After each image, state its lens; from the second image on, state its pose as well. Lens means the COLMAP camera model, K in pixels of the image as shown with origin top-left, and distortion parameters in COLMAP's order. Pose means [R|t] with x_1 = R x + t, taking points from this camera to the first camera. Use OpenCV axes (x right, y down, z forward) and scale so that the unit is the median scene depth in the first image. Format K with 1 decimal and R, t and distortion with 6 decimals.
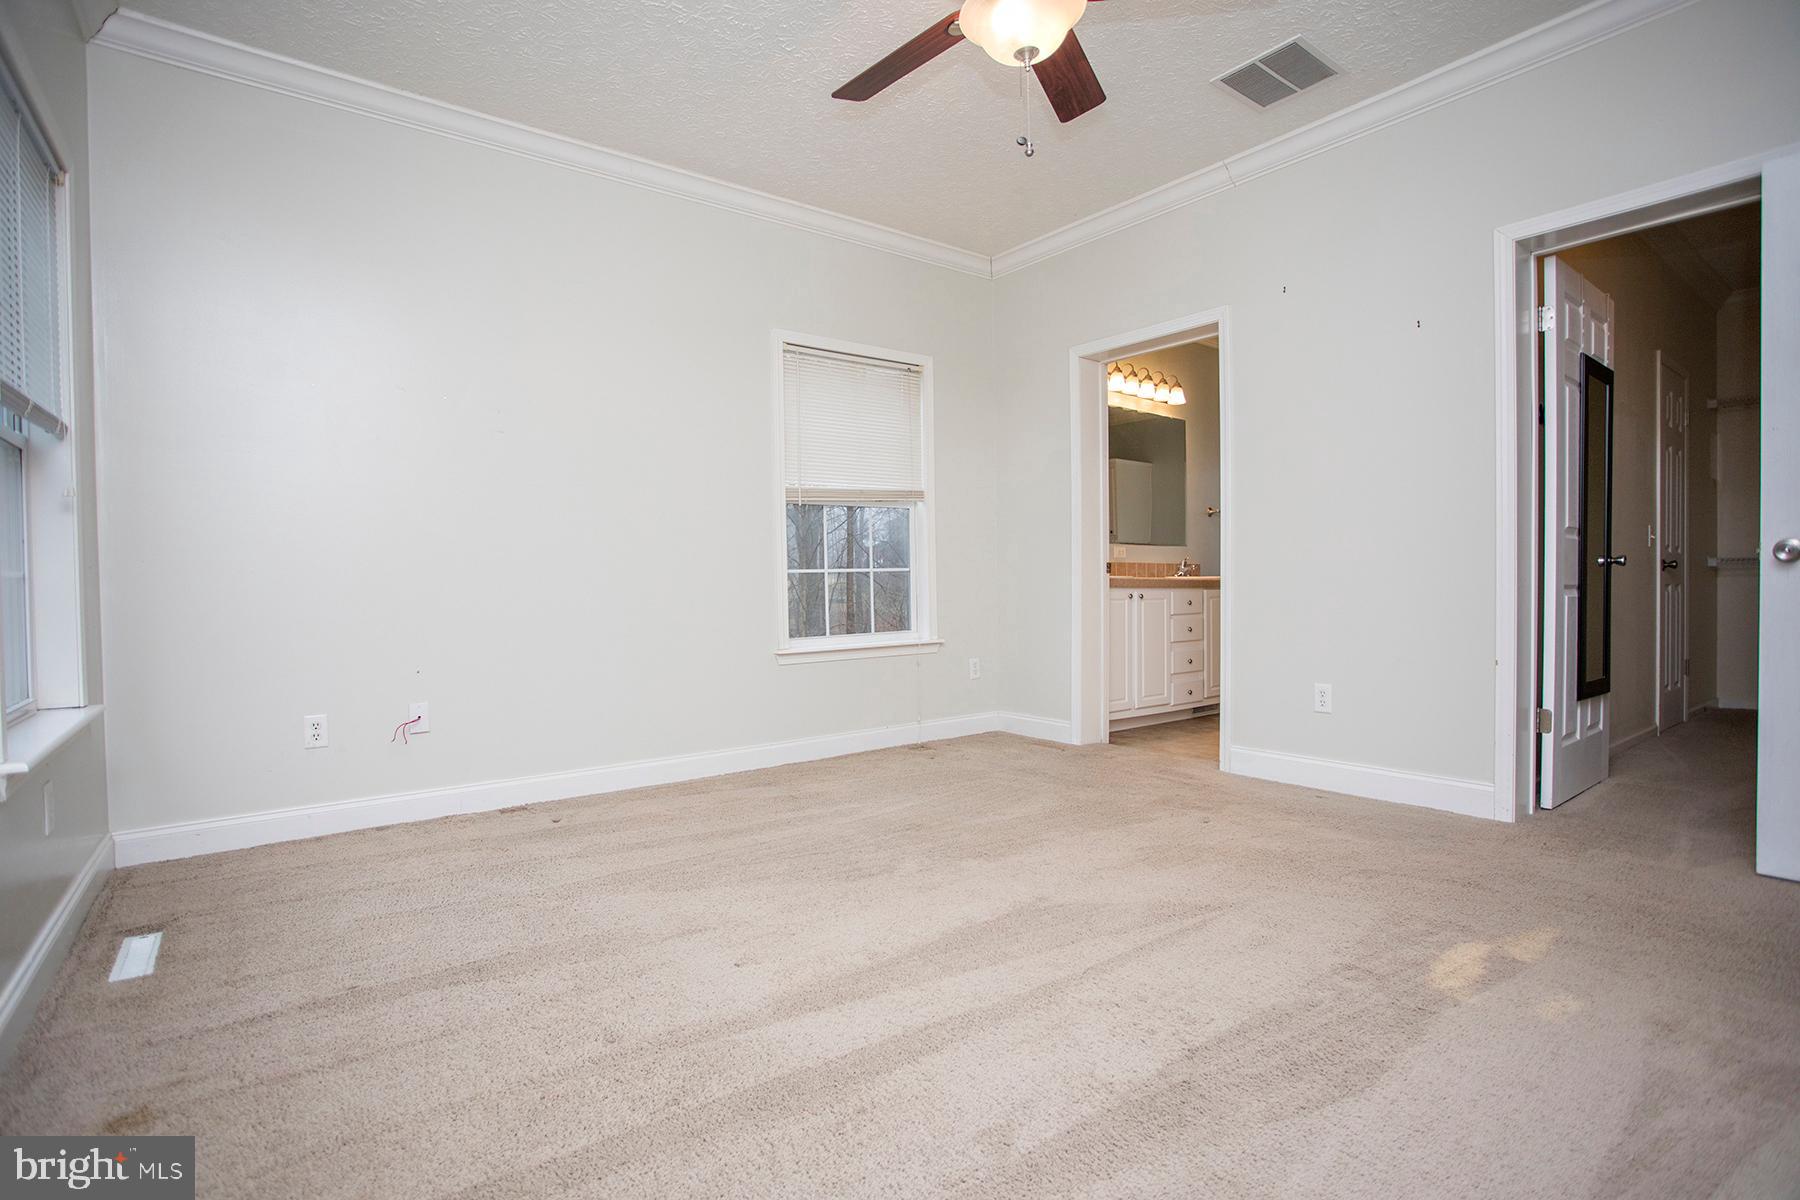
lens RADIAL K [[871.8, 0, 887.1], [0, 871.8, 596.8], [0, 0, 1]] dist [-0.069514, 0.025977]
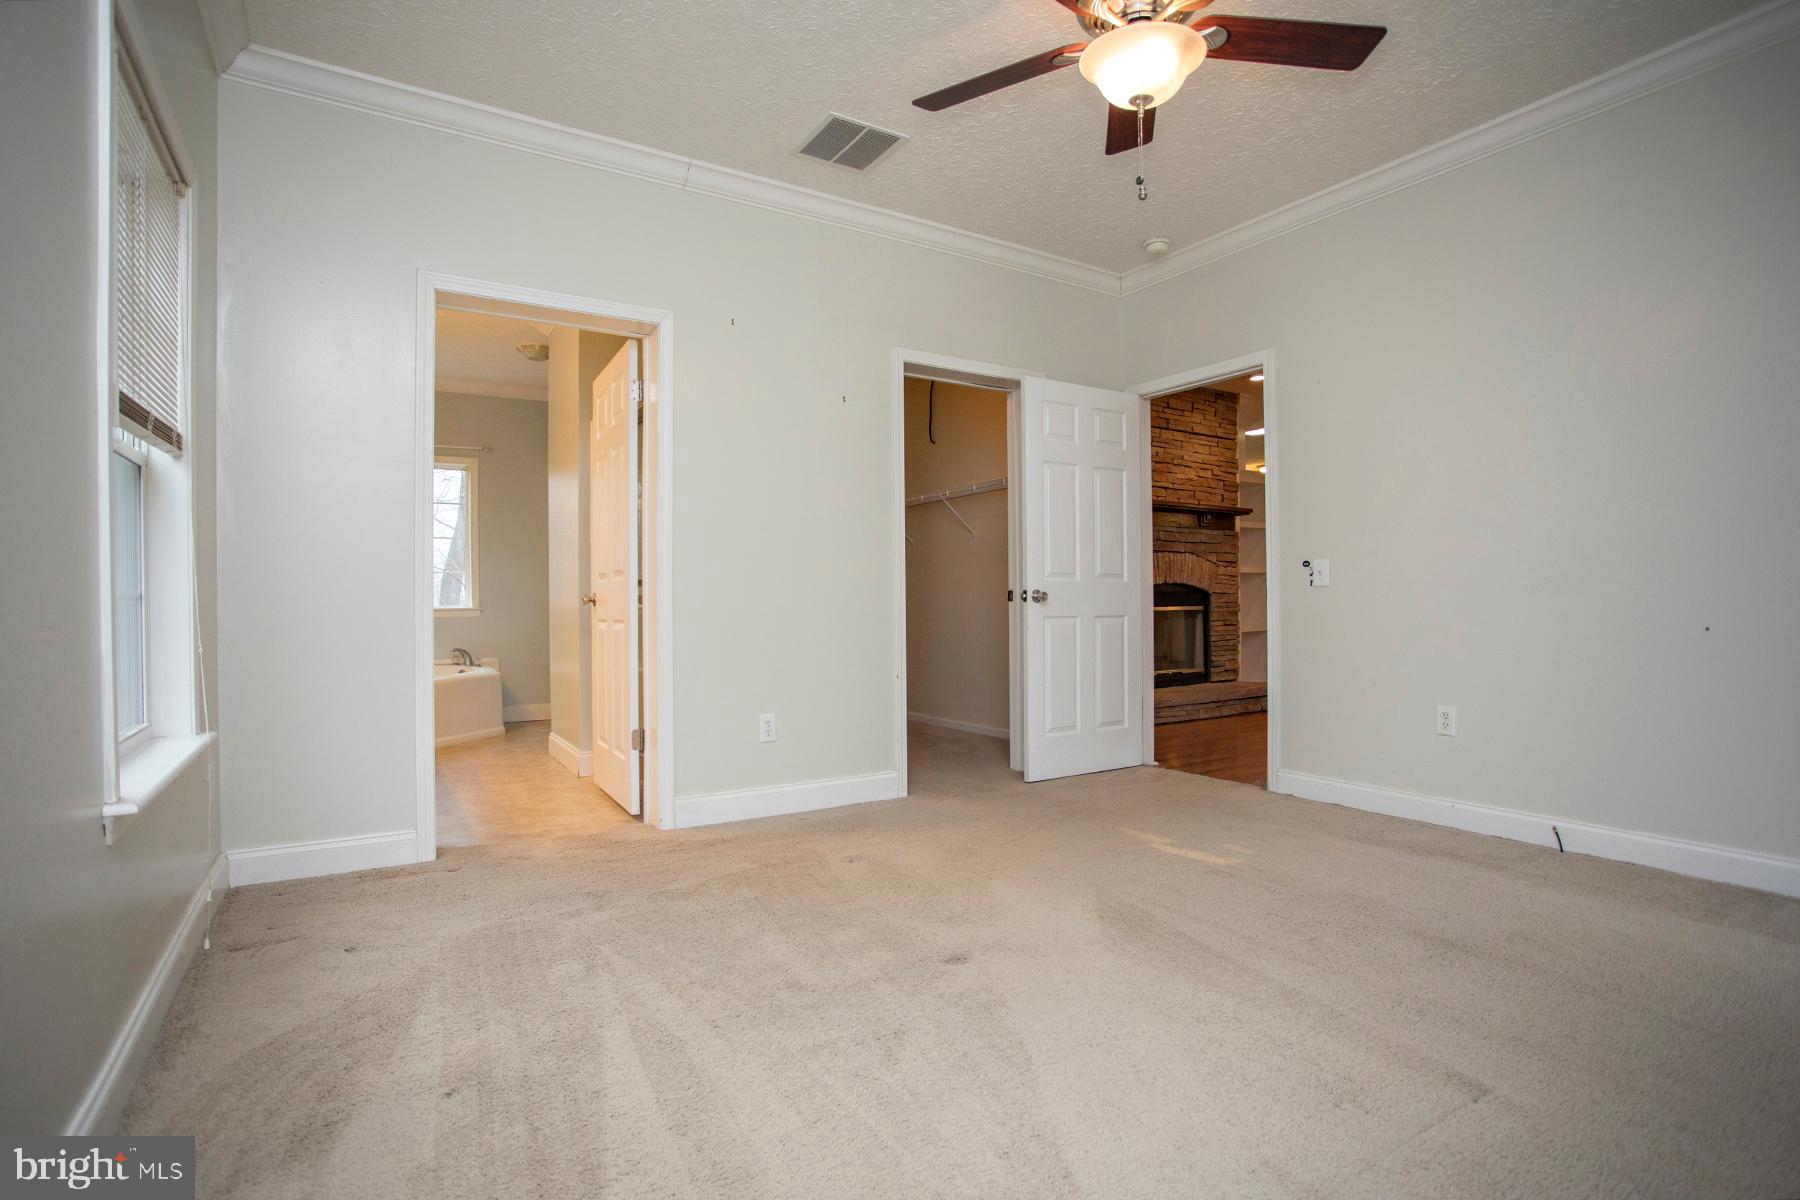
lens RADIAL K [[871.8, 0, 918.7], [0, 871.8, 592.3], [0, 0, 1]] dist [-0.069514, 0.025977]
pose [[0.079023, 0.029878, 0.996425, -0.600067], [0.027341, 0.999110, -0.032127, -0.007155], [-0.996498, 0.029782, 0.078135, 0.838468]]
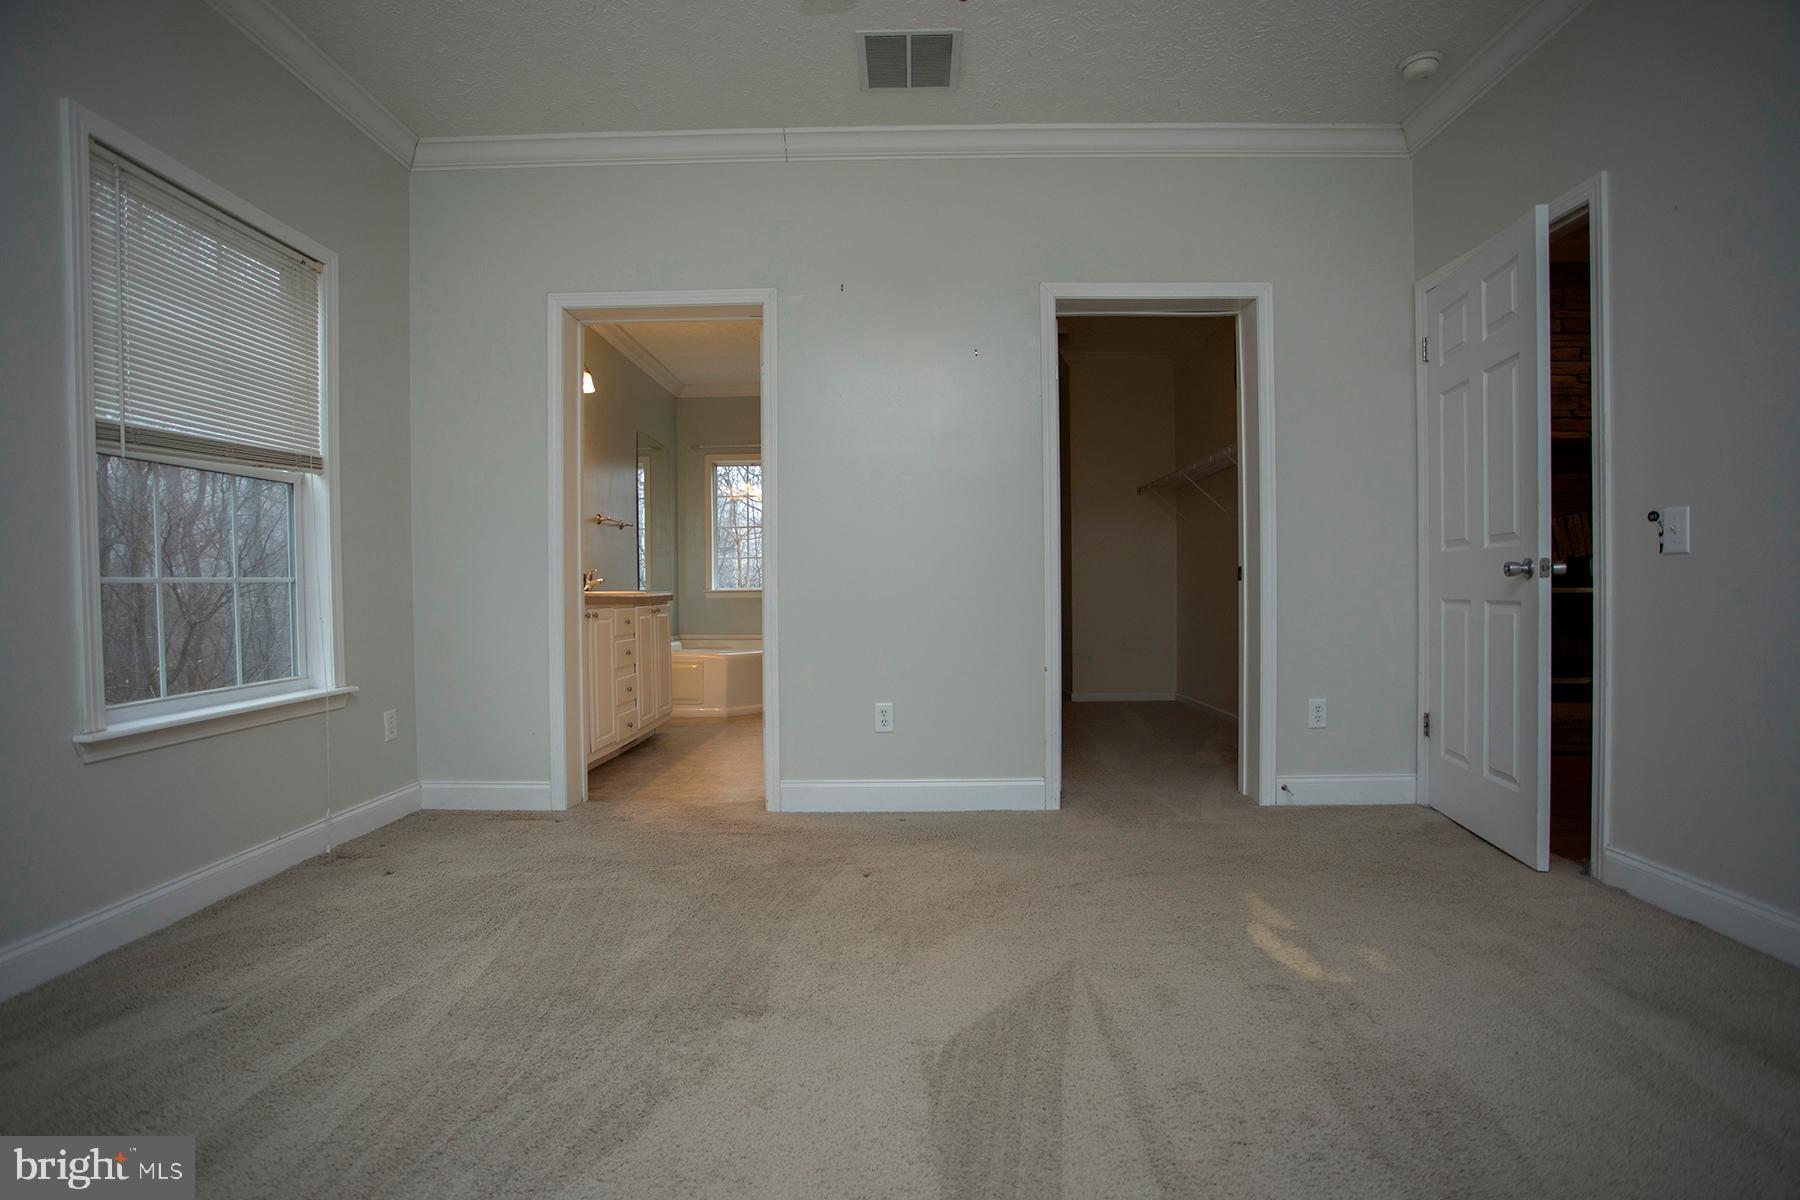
lens RADIAL K [[871.8, 0, 901.9], [0, 871.8, 593.1], [0, 0, 1]] dist [-0.069514, 0.025977]
pose [[0.611734, 0.005409, 0.791045, -0.292708], [0.016654, 0.999667, -0.019715, -0.002178], [-0.790888, 0.025234, 0.611441, 0.436215]]
